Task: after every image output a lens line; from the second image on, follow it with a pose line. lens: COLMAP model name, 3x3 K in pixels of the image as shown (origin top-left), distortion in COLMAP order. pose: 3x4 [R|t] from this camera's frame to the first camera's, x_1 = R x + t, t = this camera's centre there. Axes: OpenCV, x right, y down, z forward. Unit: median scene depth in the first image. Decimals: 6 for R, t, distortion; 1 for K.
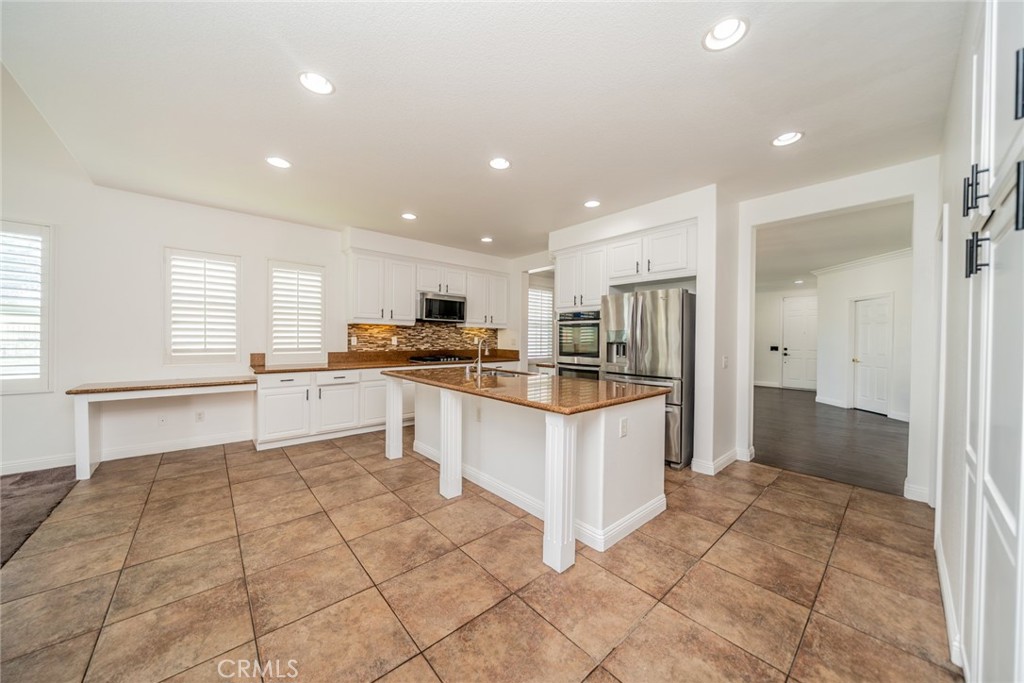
lens RADIAL K [[349.3, 0, 512.0], [0, 349.3, 341.5], [0, 0, 1]] dist [-0.006639, -0.000019]
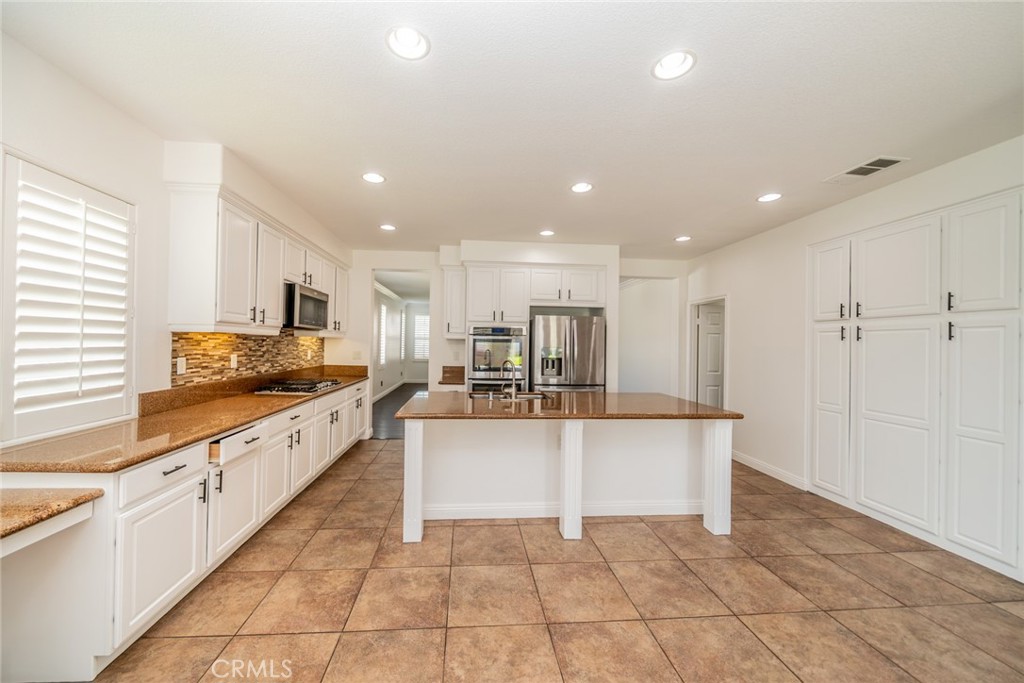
lens RADIAL K [[367.3, 0, 495.7], [0, 367.3, 339.8], [0, 0, 1]] dist [-0.008341, -0.000046]
pose [[0.604560, 0.008328, 0.796516, -0.706301], [-0.002484, 0.999960, -0.008570, -0.041533], [-0.796555, 0.003202, 0.604557, 0.383283]]
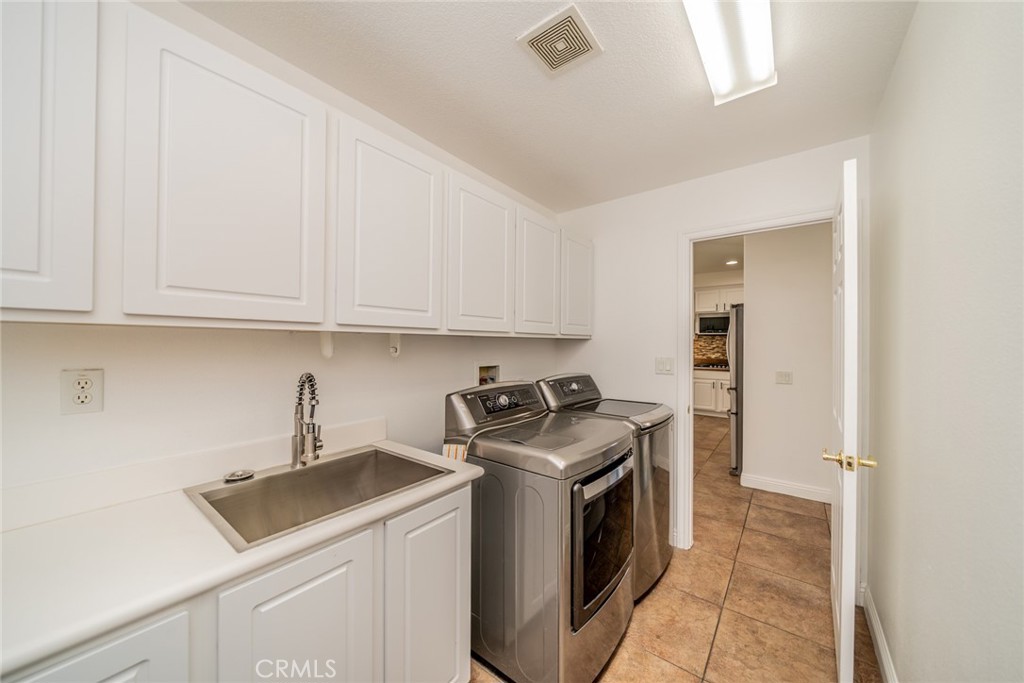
lens RADIAL K [[349.3, 0, 512.0], [0, 349.3, 341.5], [0, 0, 1]] dist [-0.006639, -0.000019]
pose [[0.170802, -0.013940, -0.985207, 1.128850], [-0.014721, 0.999752, -0.016698, -0.005656], [0.985195, 0.017355, 0.170555, 0.122243]]
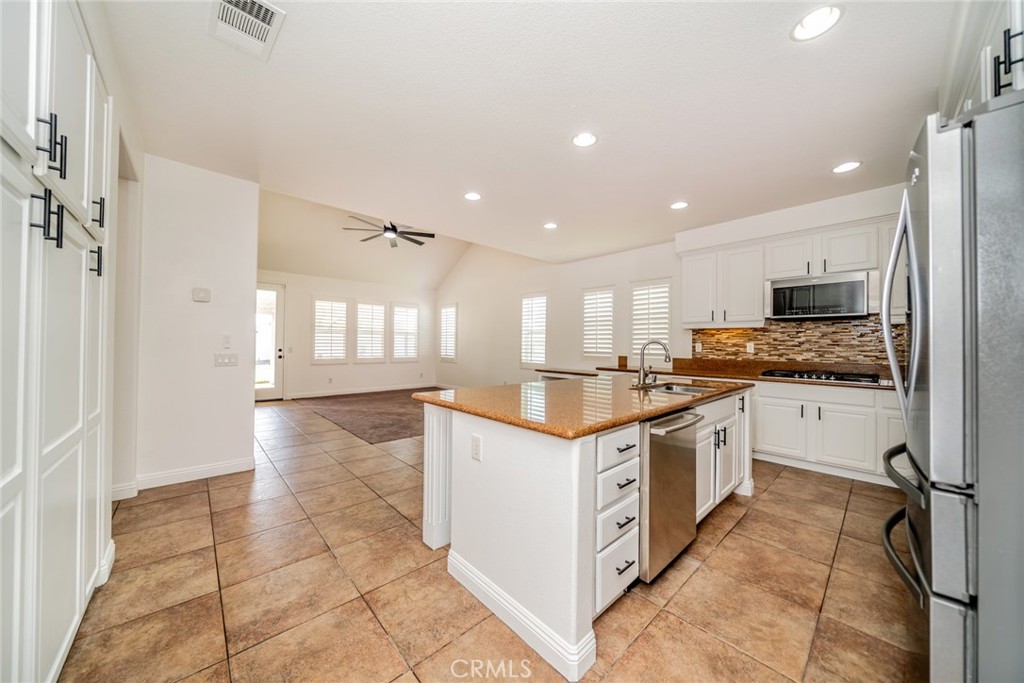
lens RADIAL K [[349.3, 0, 512.0], [0, 349.3, 341.5], [0, 0, 1]] dist [-0.006639, -0.000019]
pose [[0.022330, -0.019186, -0.999567, 0.574120], [-0.020867, 0.999589, -0.019653, 0.013855], [0.999533, 0.021296, 0.021921, 0.556067]]
